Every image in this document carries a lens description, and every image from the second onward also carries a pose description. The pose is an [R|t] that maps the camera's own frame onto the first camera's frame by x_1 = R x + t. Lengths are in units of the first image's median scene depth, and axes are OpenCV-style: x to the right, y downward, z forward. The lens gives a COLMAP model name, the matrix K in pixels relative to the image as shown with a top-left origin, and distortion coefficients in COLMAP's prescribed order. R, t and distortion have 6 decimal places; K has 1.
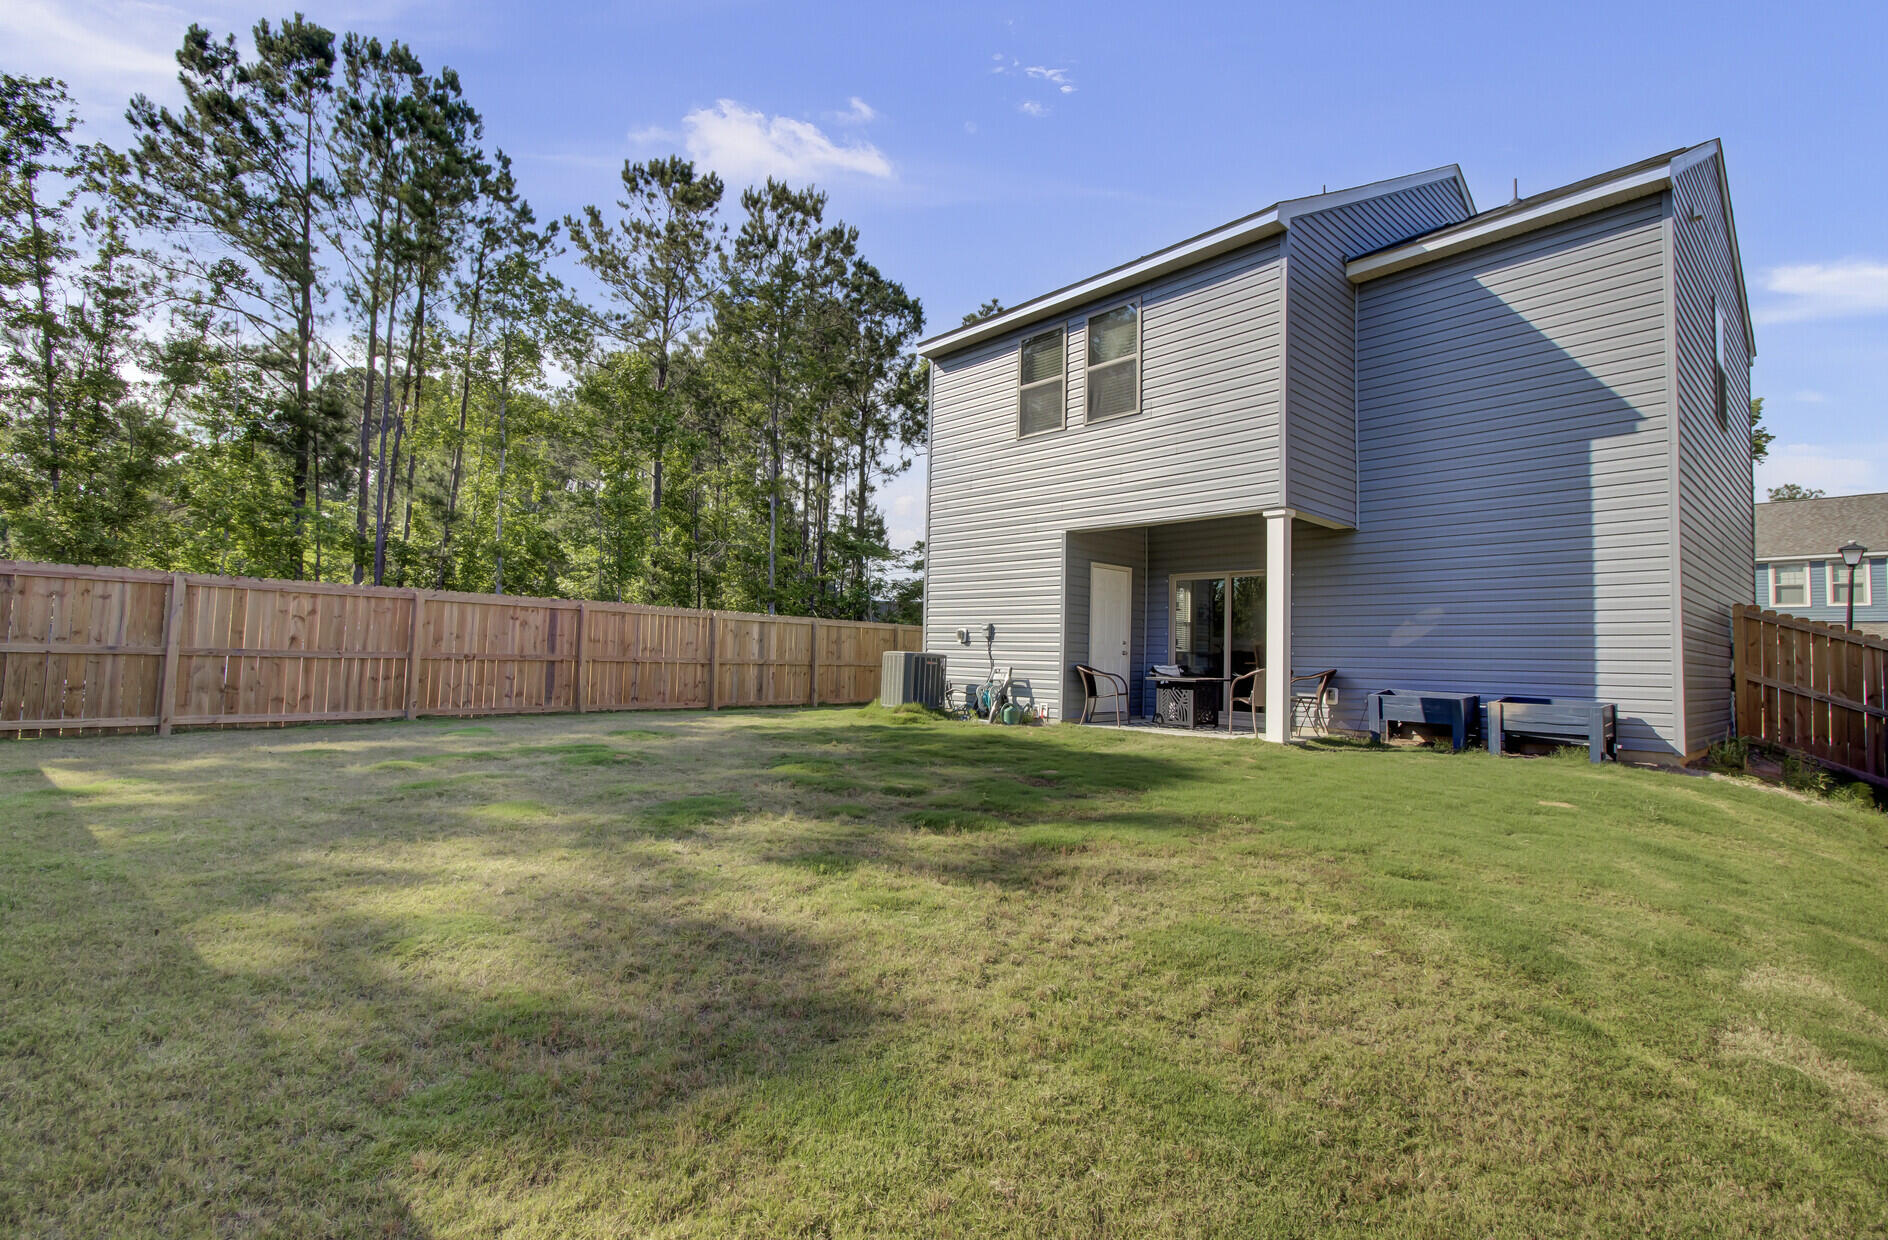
lens RADIAL K [[886.5, 0, 963.3], [0, 886.5, 631.0], [0, 0, 1]] dist [-0.003892, -0.000361]
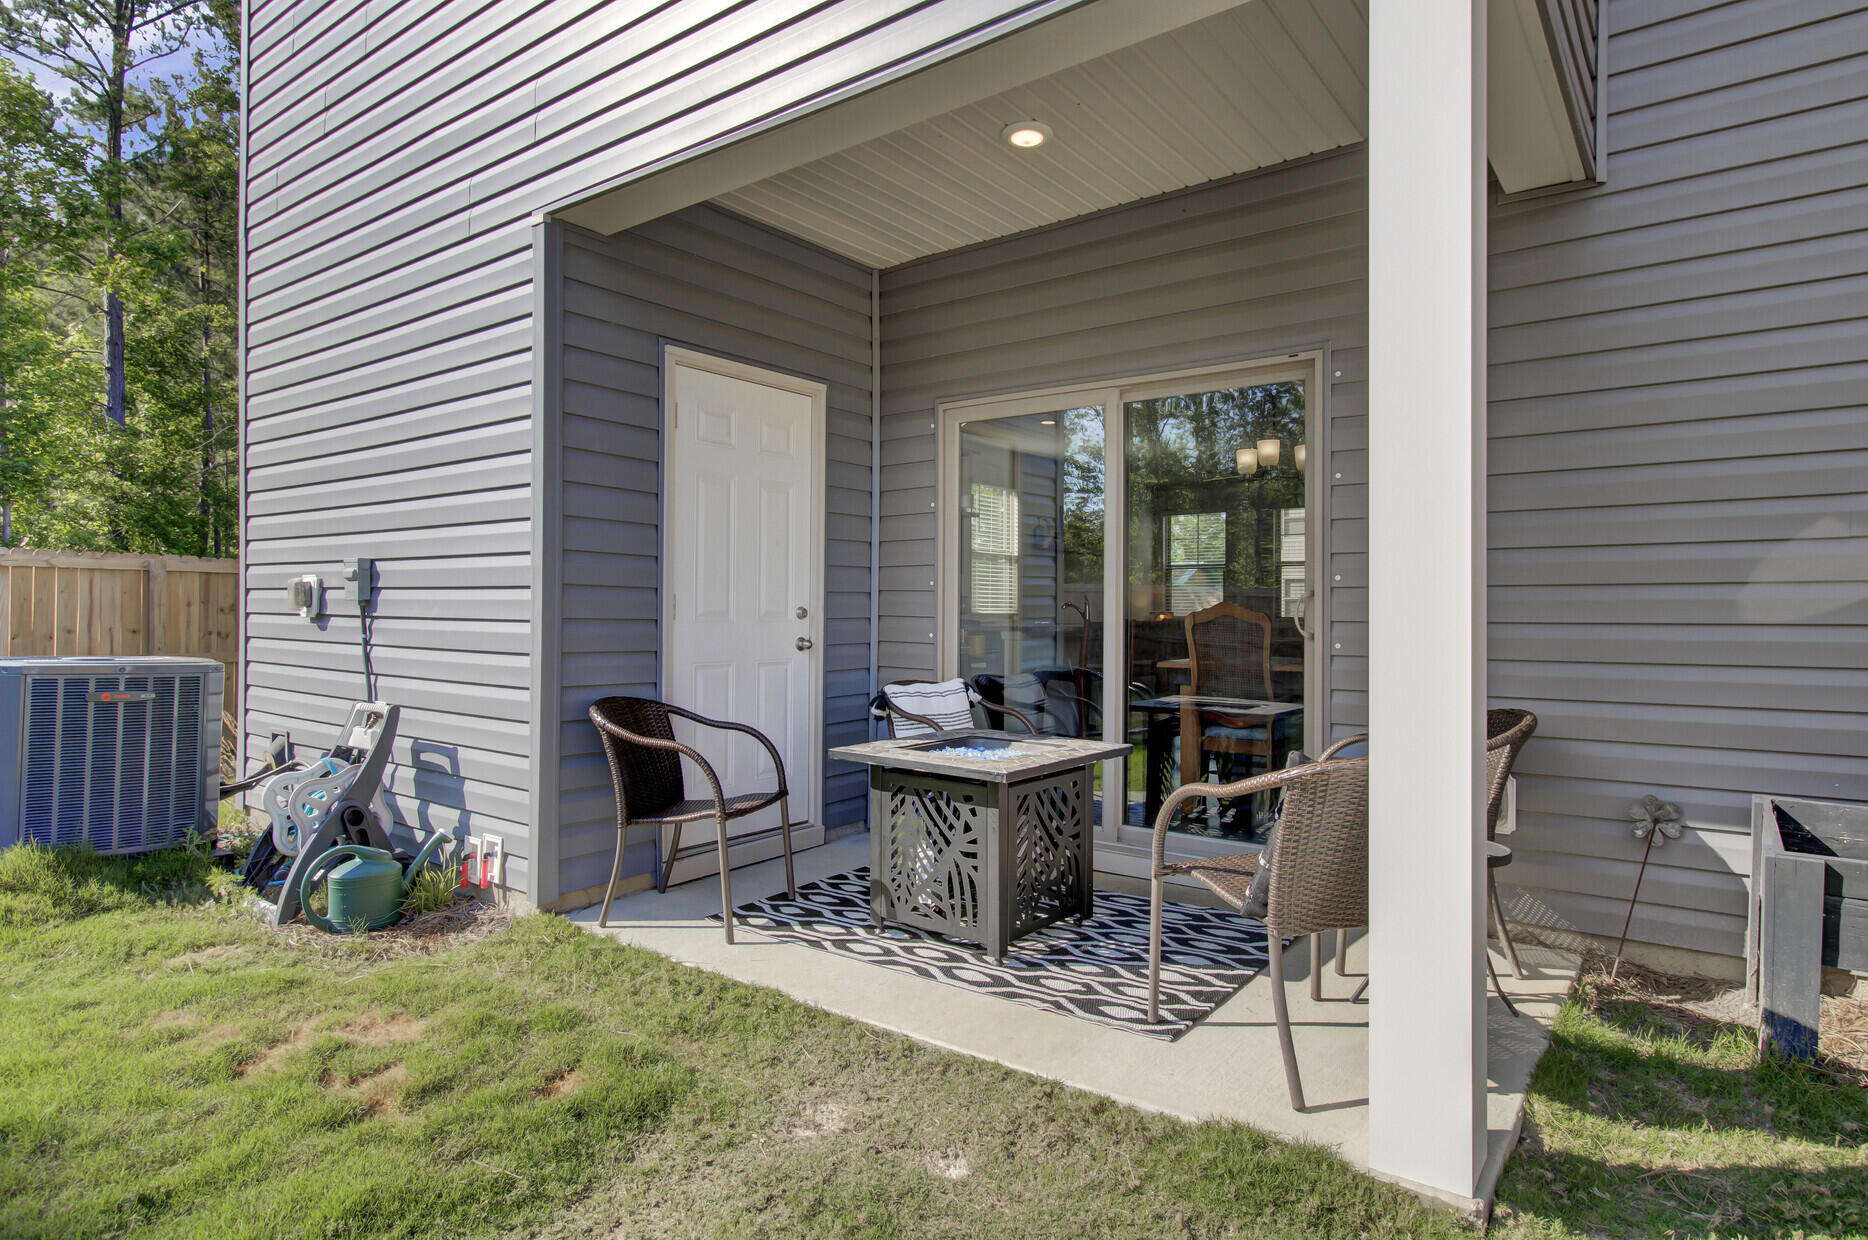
lens RADIAL K [[1034.4, 0, 933.9], [0, 1034.4, 595.7], [0, 0, 1]] dist [0.000215, 0.000103]
pose [[0.987782, -0.015426, 0.155074, 0.174528], [0.012135, 0.999681, 0.022145, -0.000944], [-0.155366, -0.019992, 0.987655, 0.632149]]
